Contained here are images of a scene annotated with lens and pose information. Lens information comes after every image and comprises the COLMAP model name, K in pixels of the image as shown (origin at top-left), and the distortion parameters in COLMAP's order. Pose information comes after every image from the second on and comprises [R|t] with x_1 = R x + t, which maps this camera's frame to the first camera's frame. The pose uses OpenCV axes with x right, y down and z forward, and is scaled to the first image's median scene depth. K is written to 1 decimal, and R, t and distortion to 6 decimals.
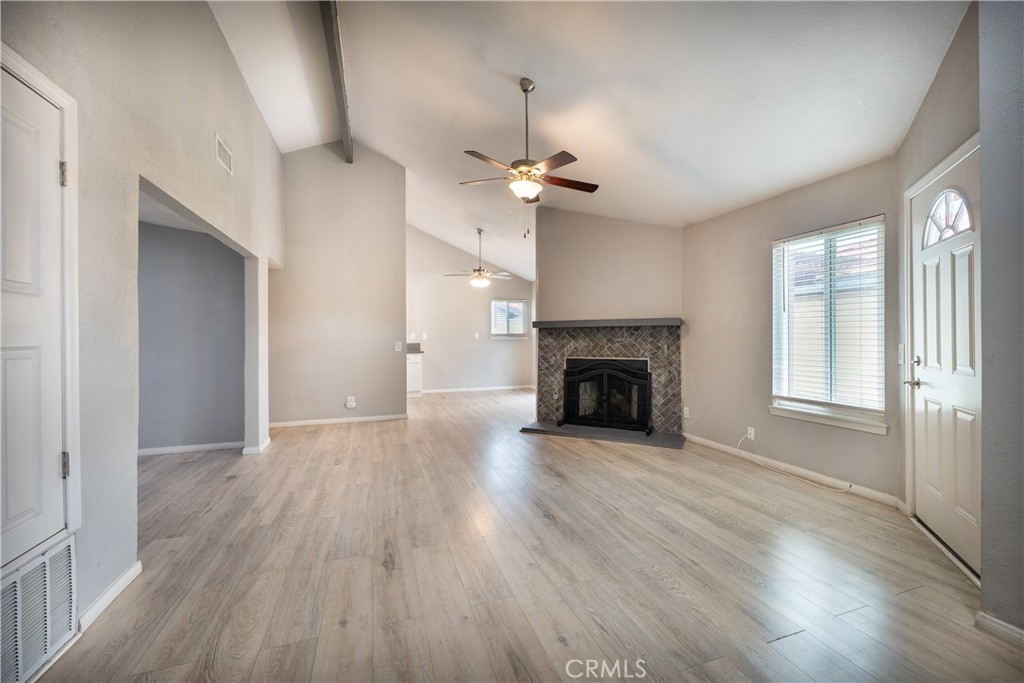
lens RADIAL K [[422.3, 0, 522.0], [0, 422.3, 337.2], [0, 0, 1]] dist [-0.000905, -0.000035]
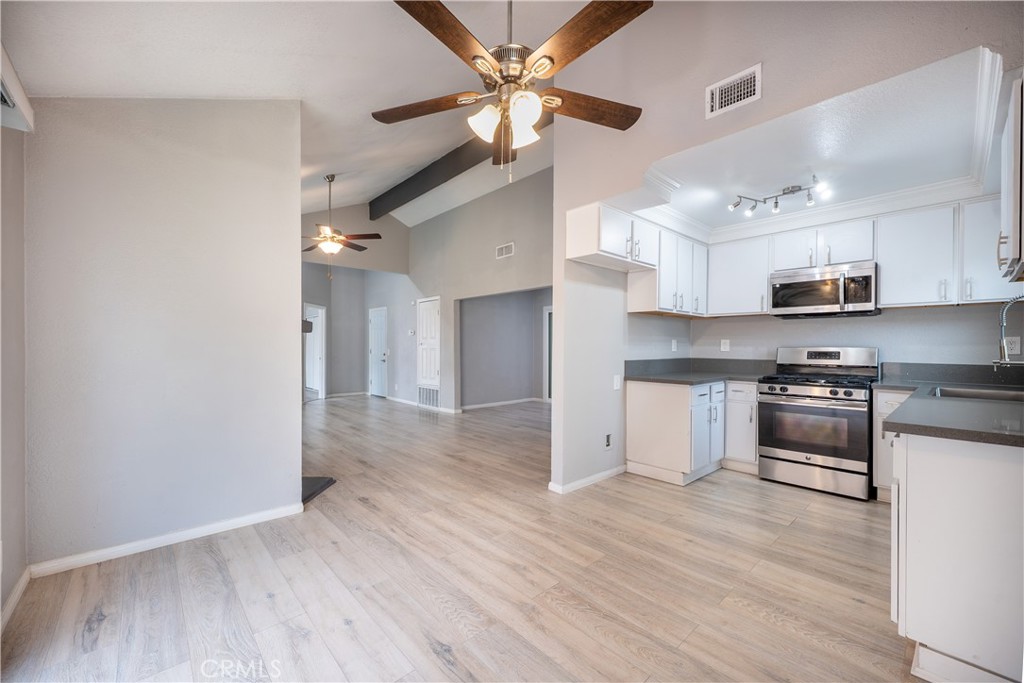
lens RADIAL K [[404.0, 0, 504.0], [0, 404.0, 347.9], [0, 0, 1]] dist [0.000932, 0.000057]
pose [[-0.926412, 0.004578, -0.376484, -0.012712], [0.003272, 0.999986, 0.004106, -0.000630], [0.376497, 0.002572, -0.926414, 1.806553]]
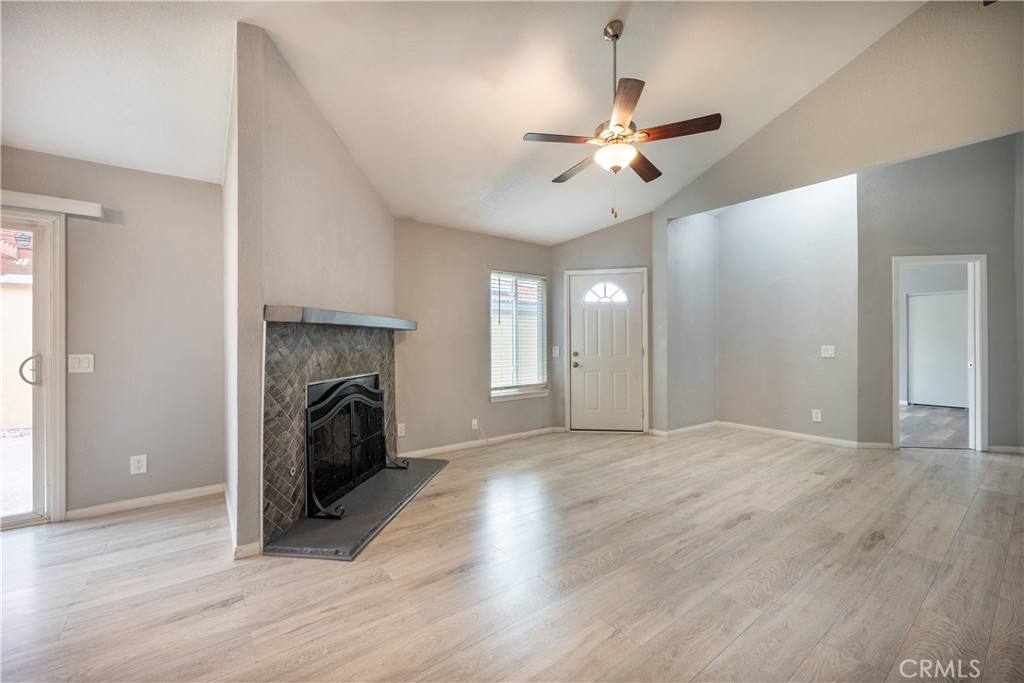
lens RADIAL K [[411.8, 0, 507.0], [0, 411.8, 341.1], [0, 0, 1]] dist [-0.001286, -0.000113]
pose [[-0.303888, 0.008657, 0.952669, -0.479335], [0.006039, 0.999956, -0.007160, 0.002088], [-0.952689, 0.003577, -0.303926, 1.021087]]
